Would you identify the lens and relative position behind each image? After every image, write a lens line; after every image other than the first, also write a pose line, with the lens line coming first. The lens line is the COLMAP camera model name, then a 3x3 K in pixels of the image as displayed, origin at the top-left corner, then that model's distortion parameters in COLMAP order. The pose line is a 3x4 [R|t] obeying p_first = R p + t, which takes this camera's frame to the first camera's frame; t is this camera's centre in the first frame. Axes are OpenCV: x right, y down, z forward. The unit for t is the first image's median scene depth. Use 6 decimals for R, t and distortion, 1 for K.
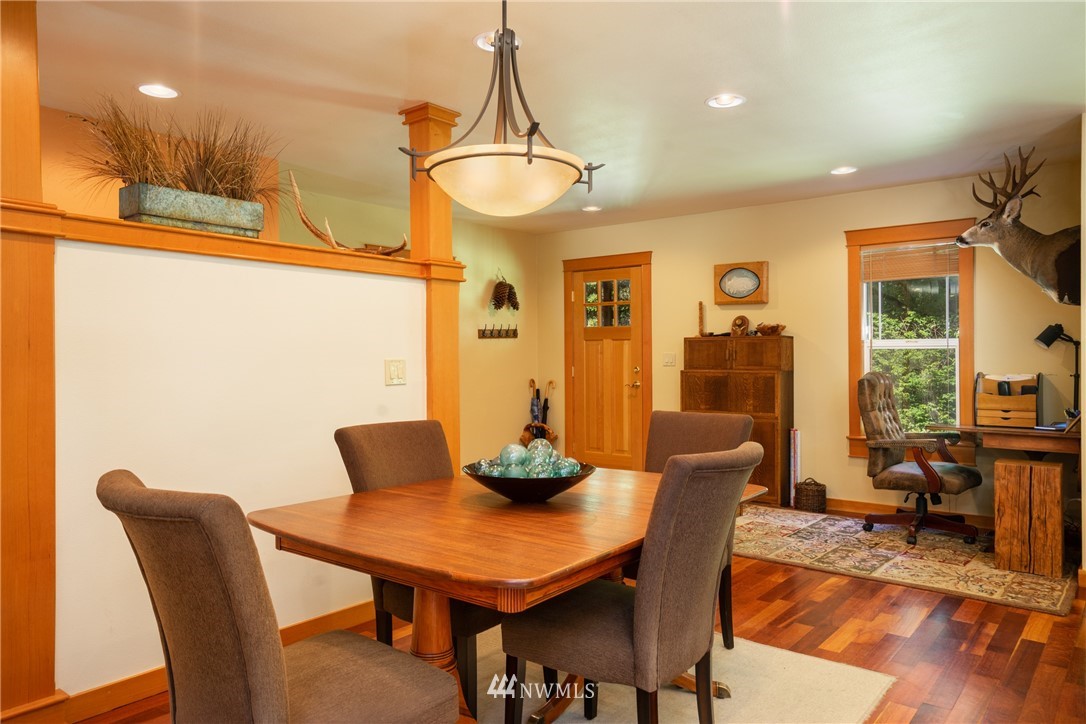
lens RADIAL K [[743.2, 0, 543.0], [0, 743.2, 362.0], [0, 0, 1]] dist [-0.001453, -0.002212]
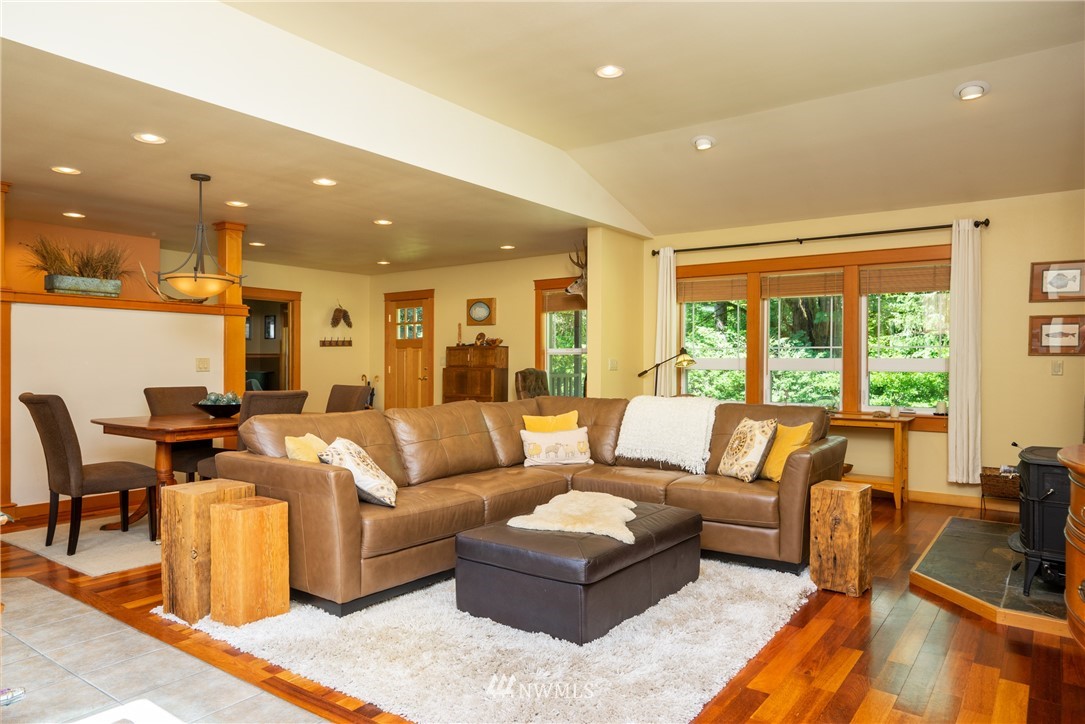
lens RADIAL K [[699.7, 0, 542.5], [0, 699.7, 362.0], [0, 0, 1]] dist [-0.002000, 0.003353]
pose [[0.999203, 0.003391, 0.039779, 0.339626], [-0.003008, 0.999948, -0.009703, 0.012875], [-0.039810, 0.009576, 0.999161, -0.464481]]
